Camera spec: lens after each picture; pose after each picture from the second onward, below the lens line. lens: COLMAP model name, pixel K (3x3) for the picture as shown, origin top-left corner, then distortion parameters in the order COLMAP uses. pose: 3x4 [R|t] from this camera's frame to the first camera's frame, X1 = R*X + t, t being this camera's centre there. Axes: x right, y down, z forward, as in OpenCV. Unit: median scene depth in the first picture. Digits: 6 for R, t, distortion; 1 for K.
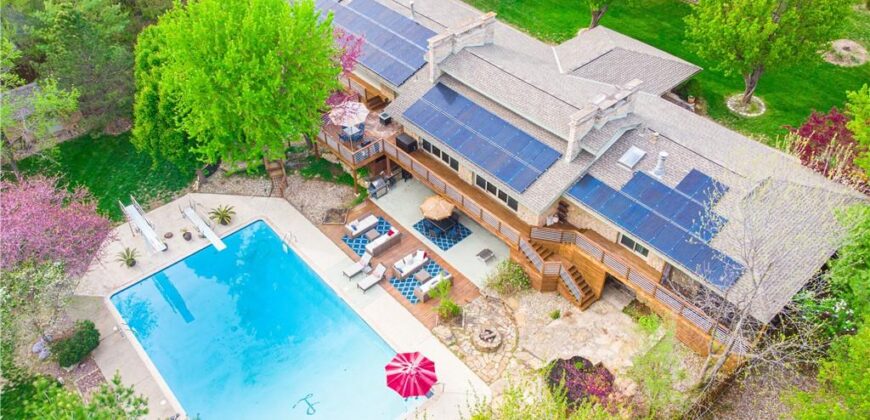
lens RADIAL K [[646.8, 0, 435.0], [0, 646.8, 210.0], [0, 0, 1]] dist [-0.007135, -0.002975]
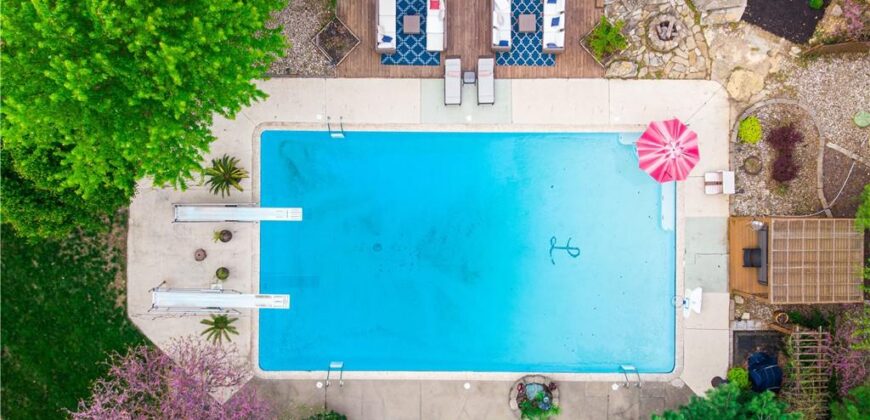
lens RADIAL K [[646.8, 0, 435.0], [0, 646.8, 210.0], [0, 0, 1]] dist [-0.007135, -0.002975]
pose [[0.665017, -0.746670, 0.015361, -0.268161], [0.495512, 0.456528, 0.738952, -0.404916], [-0.558766, -0.483804, 0.673583, 0.524276]]
